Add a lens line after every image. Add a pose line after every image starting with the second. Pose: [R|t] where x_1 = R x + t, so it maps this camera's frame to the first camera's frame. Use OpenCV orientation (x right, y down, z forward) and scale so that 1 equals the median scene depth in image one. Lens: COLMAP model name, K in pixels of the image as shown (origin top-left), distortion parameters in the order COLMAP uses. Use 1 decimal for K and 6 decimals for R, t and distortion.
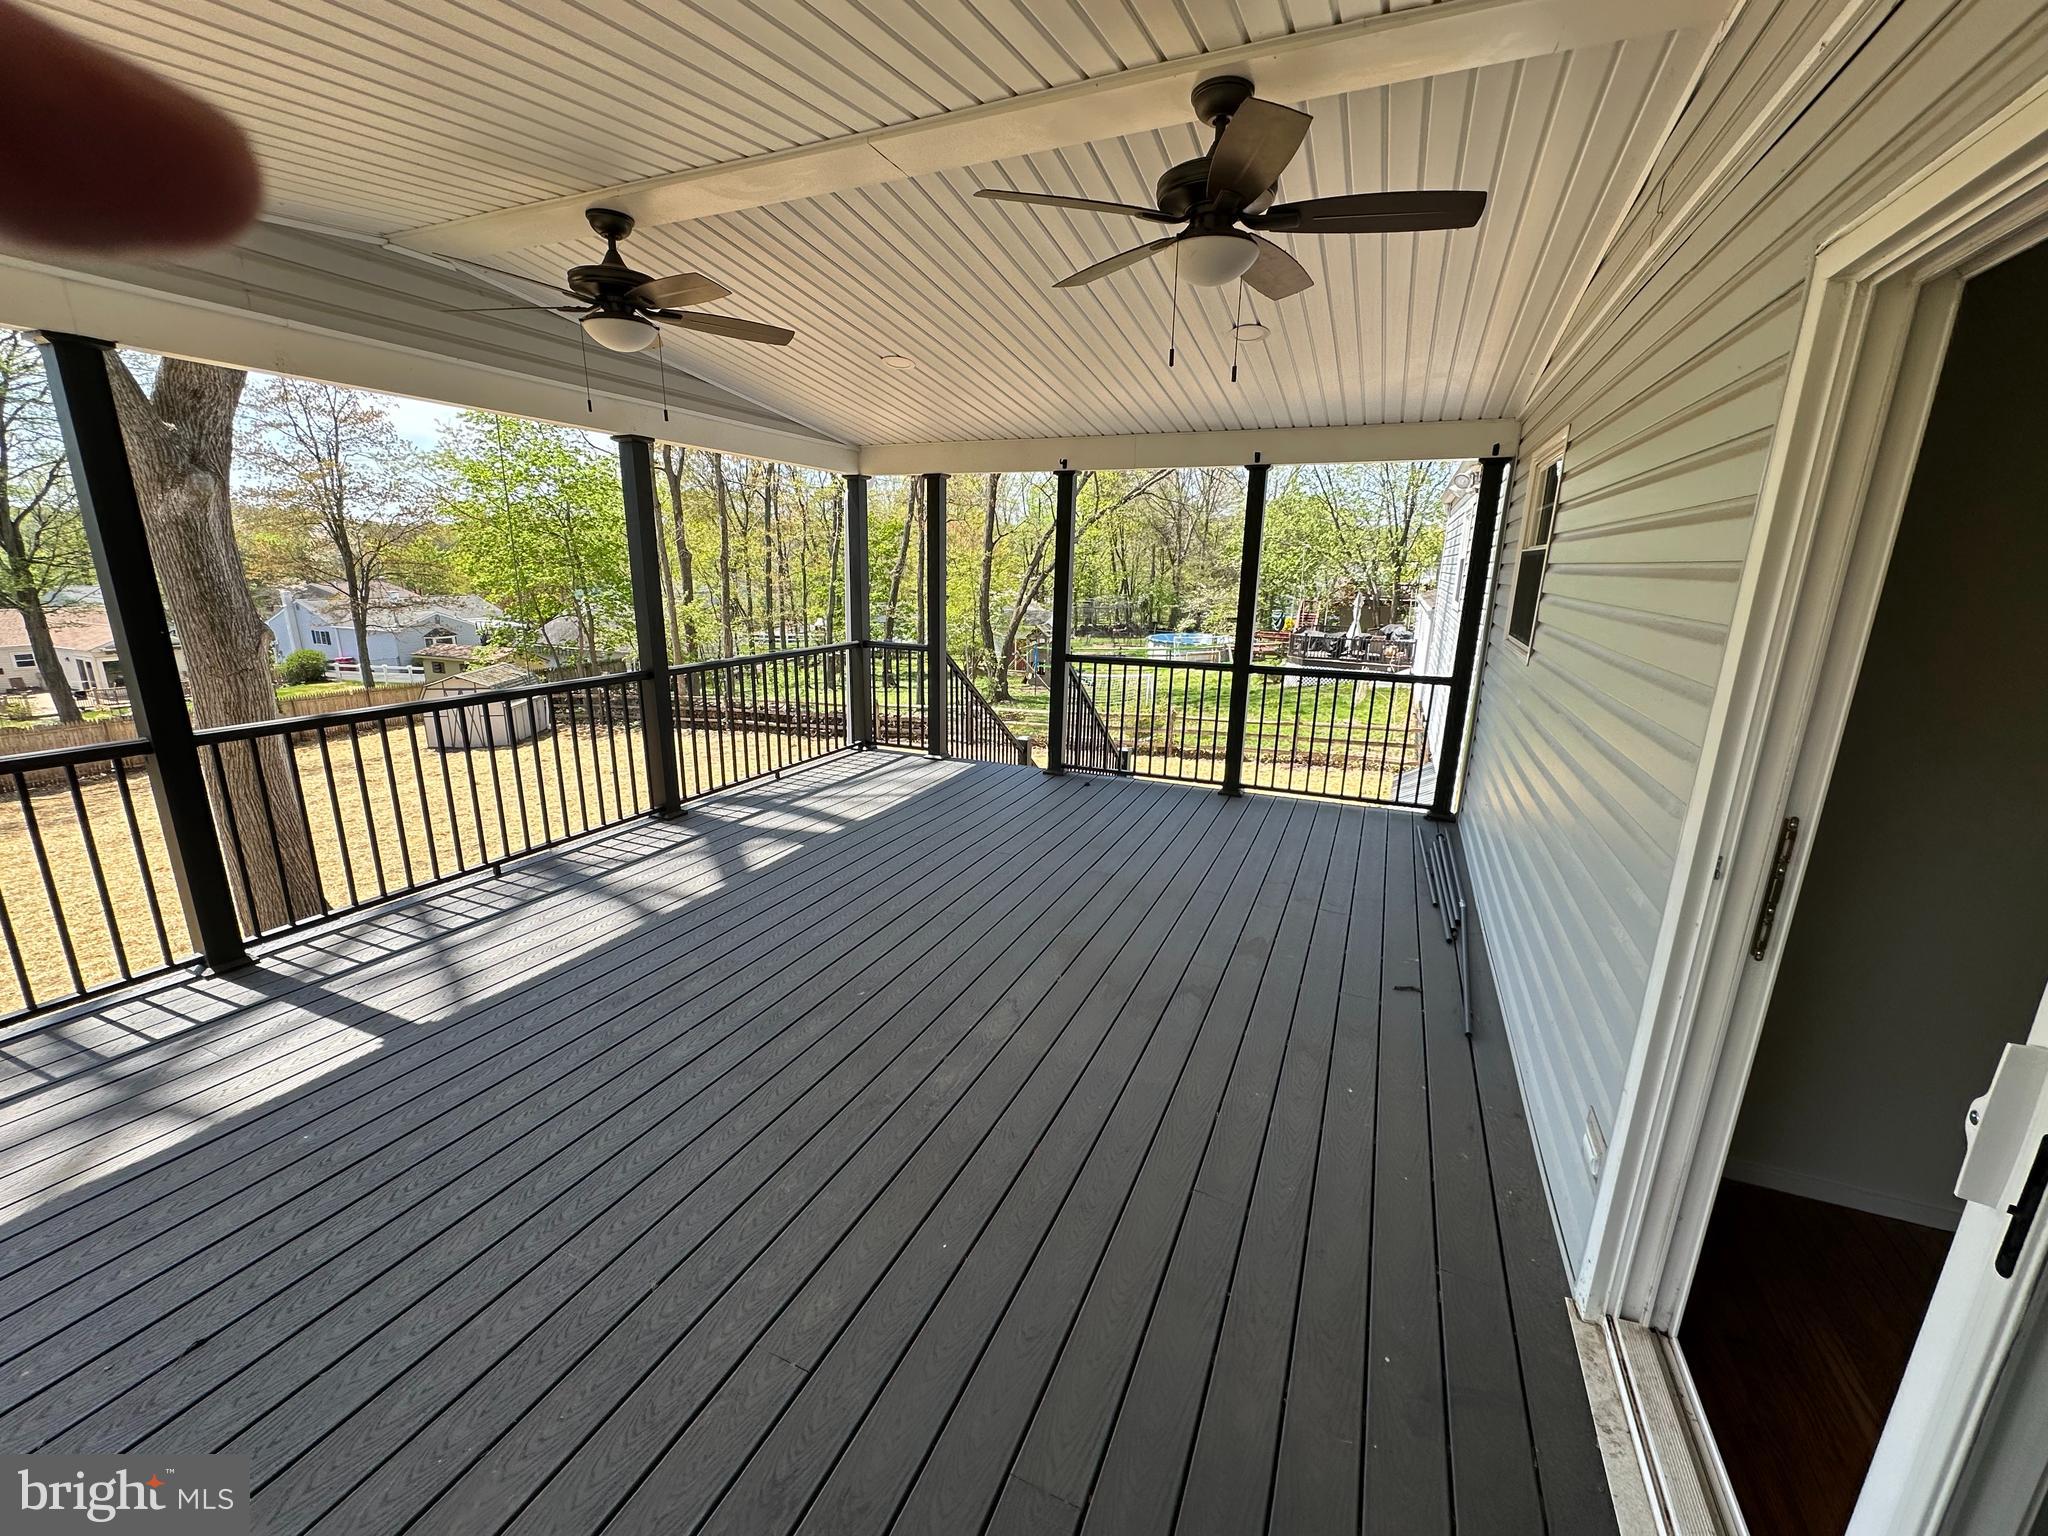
lens RADIAL K [[818.7, 0, 1024.0], [0, 818.7, 768.0], [0, 0, 1]] dist [0.002573, -0.000026]
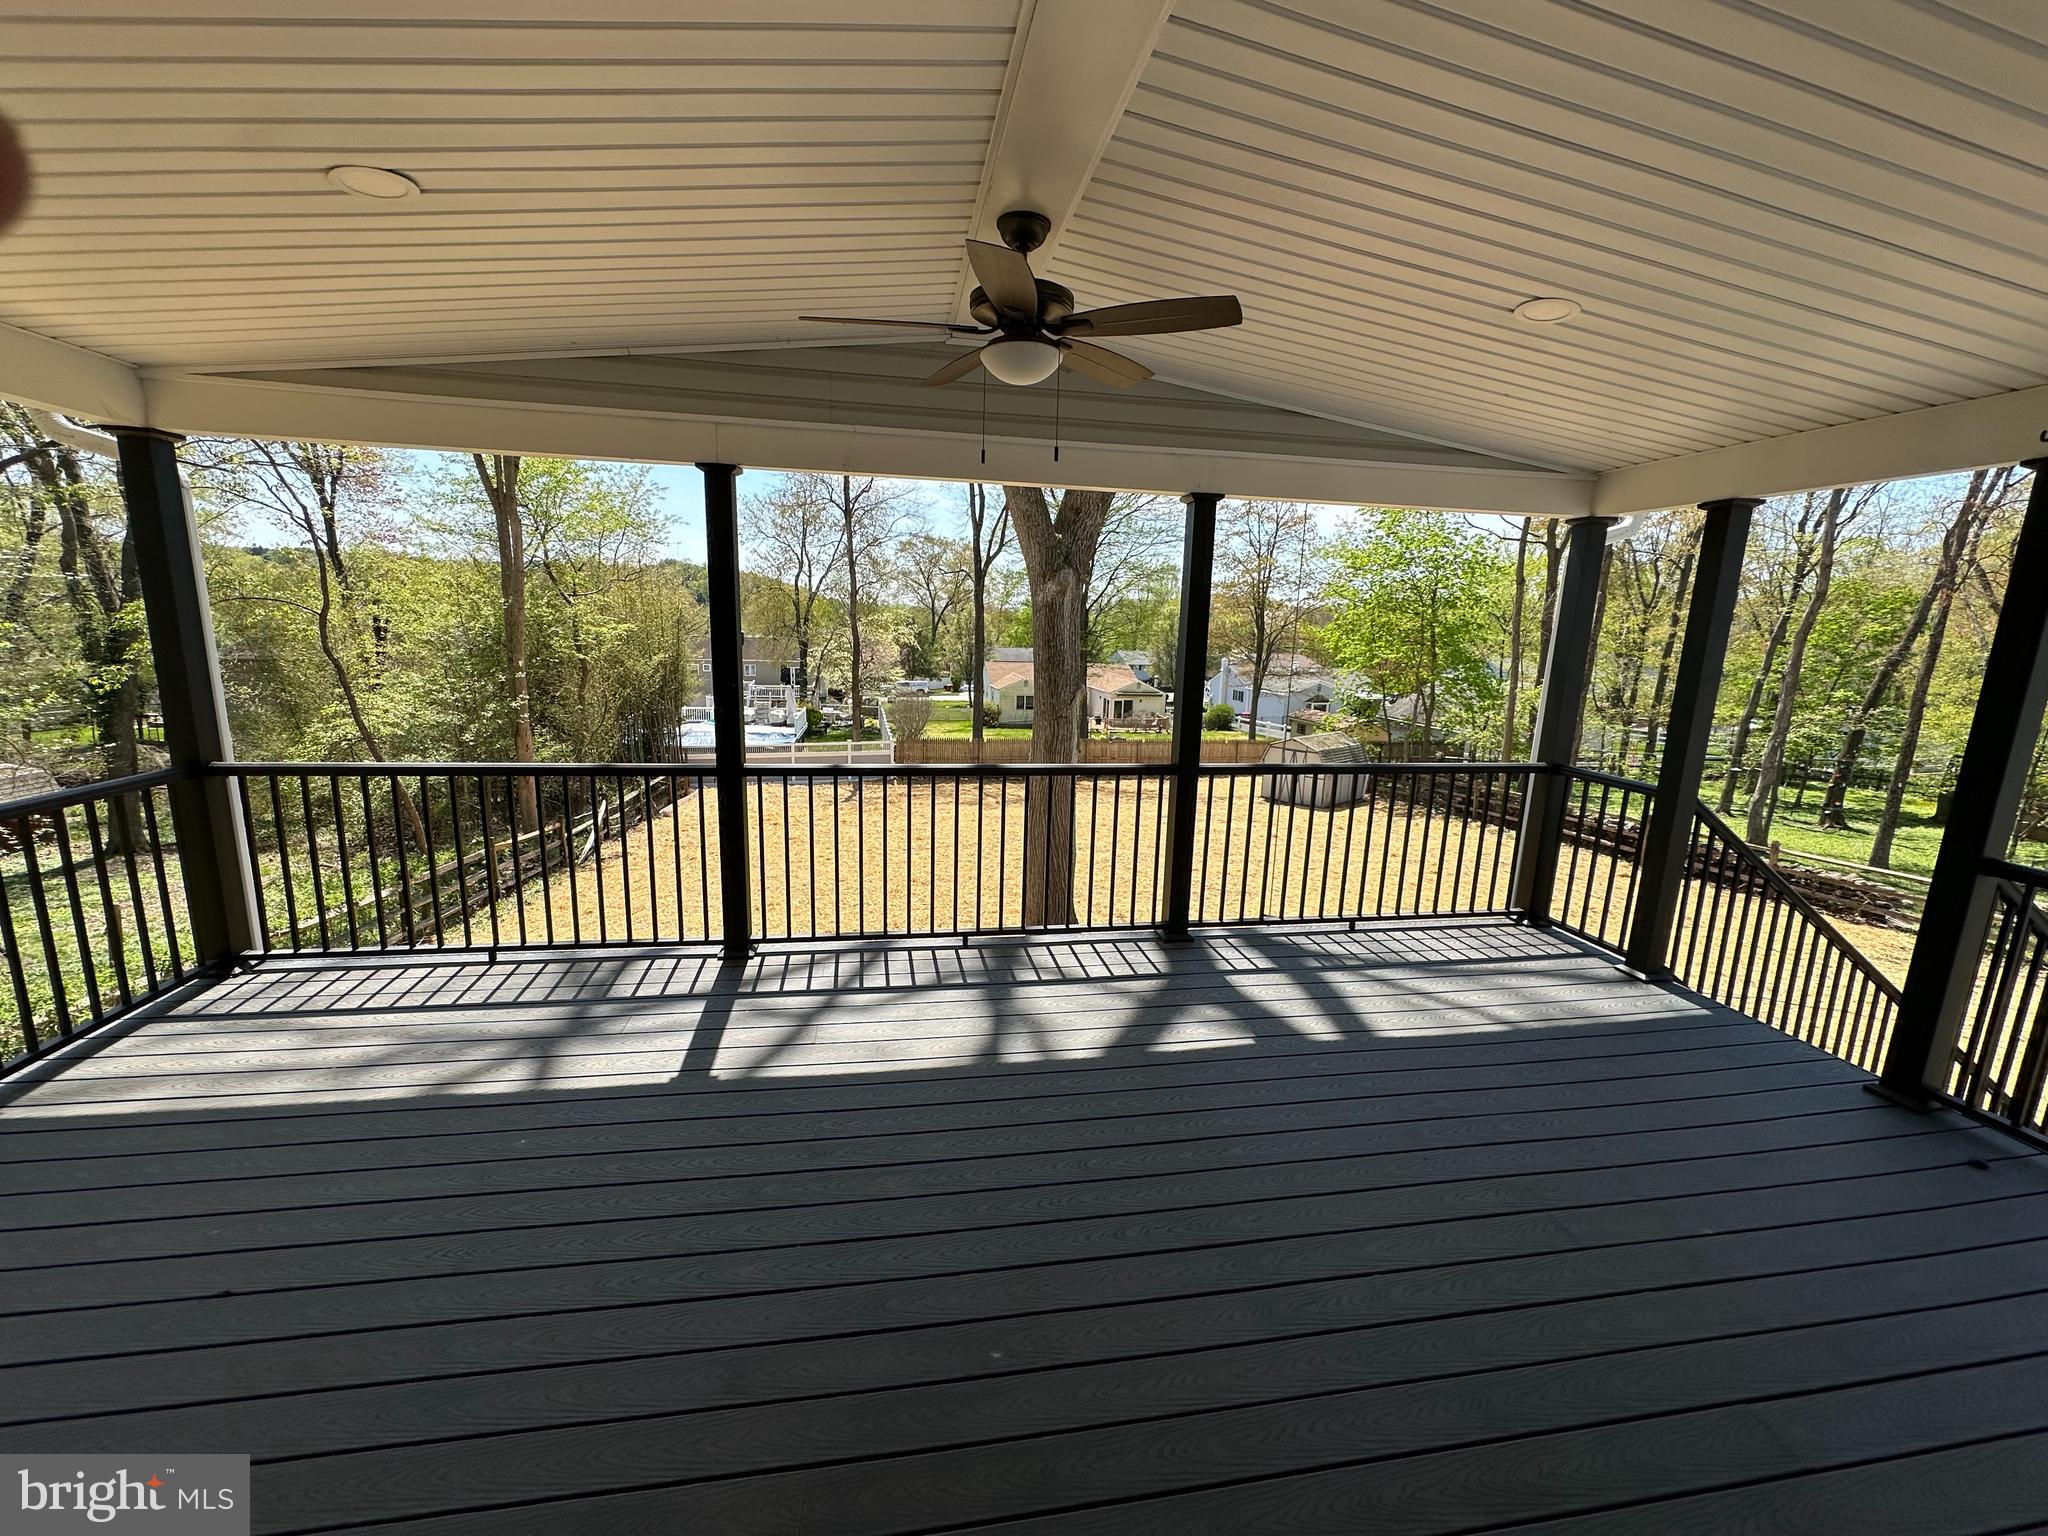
lens RADIAL K [[818.7, 0, 1024.0], [0, 818.7, 768.0], [0, 0, 1]] dist [0.002573, -0.000026]
pose [[0.553984, 0.148104, -0.819248, 0.045371], [-0.223429, 0.974398, 0.025067, -0.030689], [0.801986, 0.169157, 0.572892, 0.116952]]
